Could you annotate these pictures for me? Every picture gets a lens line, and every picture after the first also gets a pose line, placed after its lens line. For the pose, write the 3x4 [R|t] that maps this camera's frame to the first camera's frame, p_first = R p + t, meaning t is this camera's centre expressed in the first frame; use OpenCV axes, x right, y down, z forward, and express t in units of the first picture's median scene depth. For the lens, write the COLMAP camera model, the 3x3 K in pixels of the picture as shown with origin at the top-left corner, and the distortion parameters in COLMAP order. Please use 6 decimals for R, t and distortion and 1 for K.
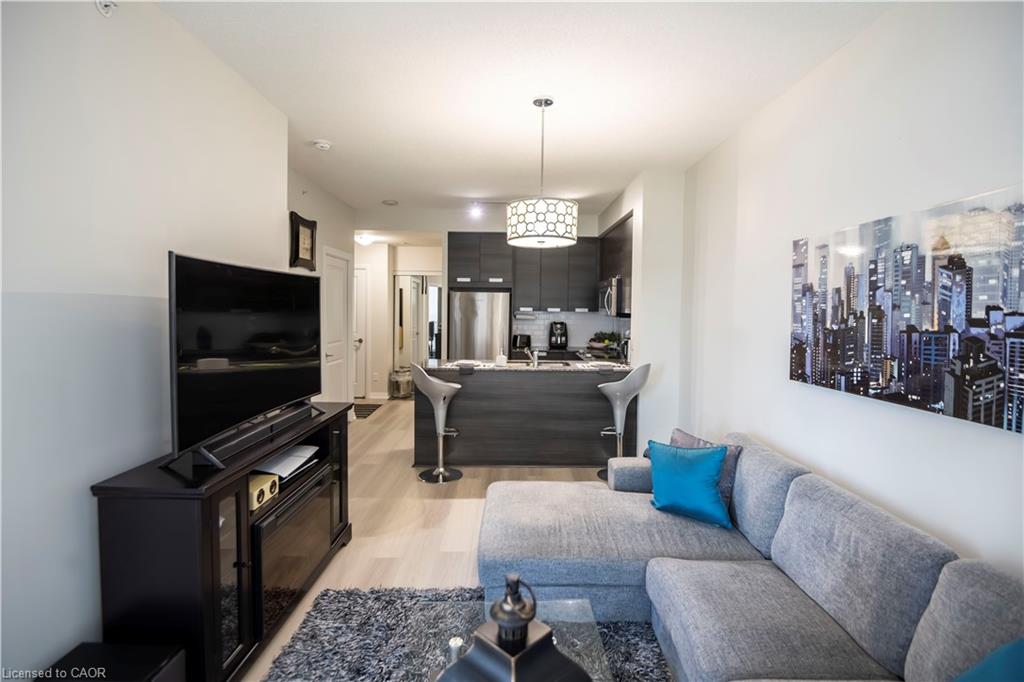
lens RADIAL K [[472.3, 0, 513.0], [0, 472.3, 322.6], [0, 0, 1]] dist [-0.000253, -0.008387]
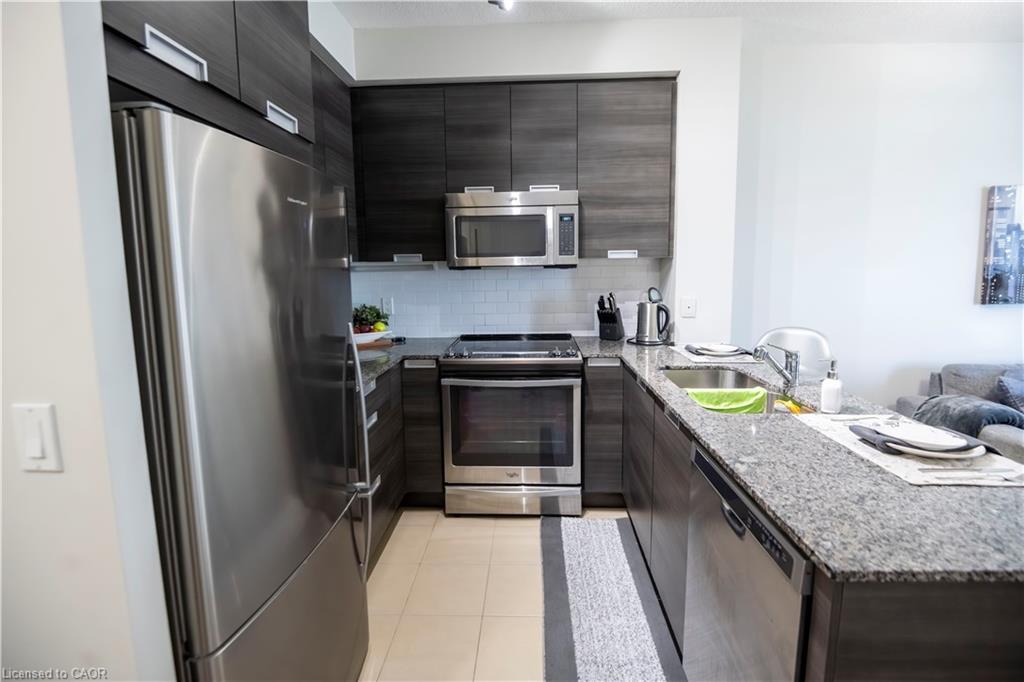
lens RADIAL K [[472.3, 0, 513.0], [0, 472.3, 322.6], [0, 0, 1]] dist [-0.000253, -0.008387]
pose [[0.045030, -0.130231, 0.990461, -0.681226], [0.047876, 0.990608, 0.128074, -0.045316], [-0.997838, 0.041652, 0.050842, 2.245567]]
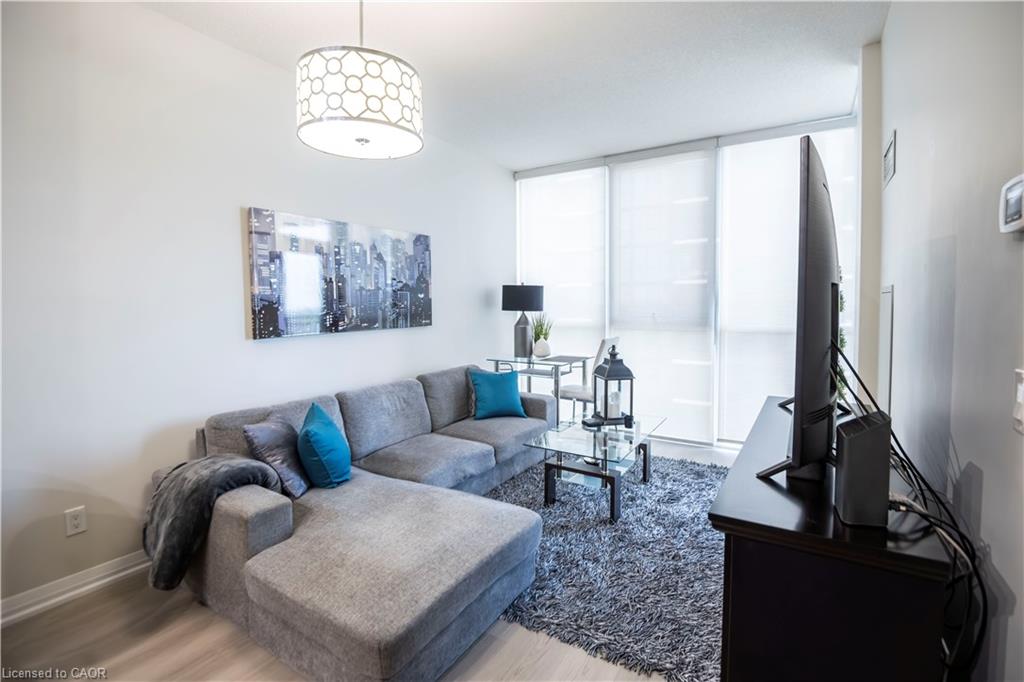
lens RADIAL K [[472.3, 0, 513.0], [0, 472.3, 322.6], [0, 0, 1]] dist [-0.000253, -0.008387]
pose [[-0.842014, -0.029306, 0.538658, -0.490657], [0.011140, 0.997366, 0.071677, 0.014798], [-0.539340, 0.066353, -0.839470, 1.655527]]
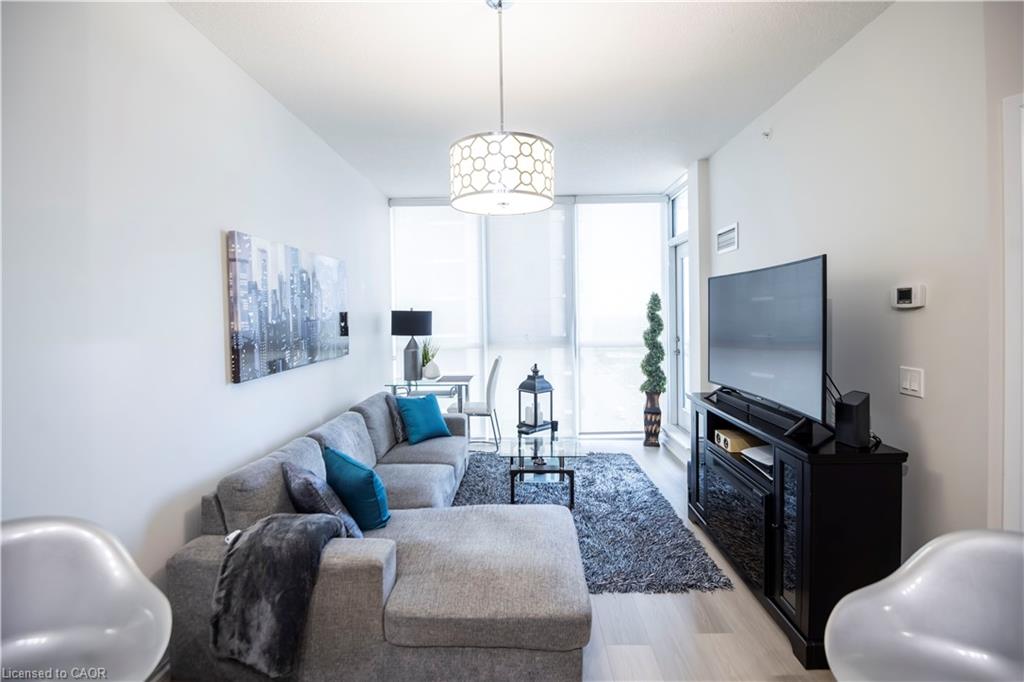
lens RADIAL K [[472.3, 0, 513.0], [0, 472.3, 322.6], [0, 0, 1]] dist [-0.000253, -0.008387]
pose [[-0.999494, 0.003271, 0.031652, 0.028858], [0.004734, 0.998918, 0.046256, -0.037911], [-0.031467, 0.046383, -0.998428, 1.986917]]
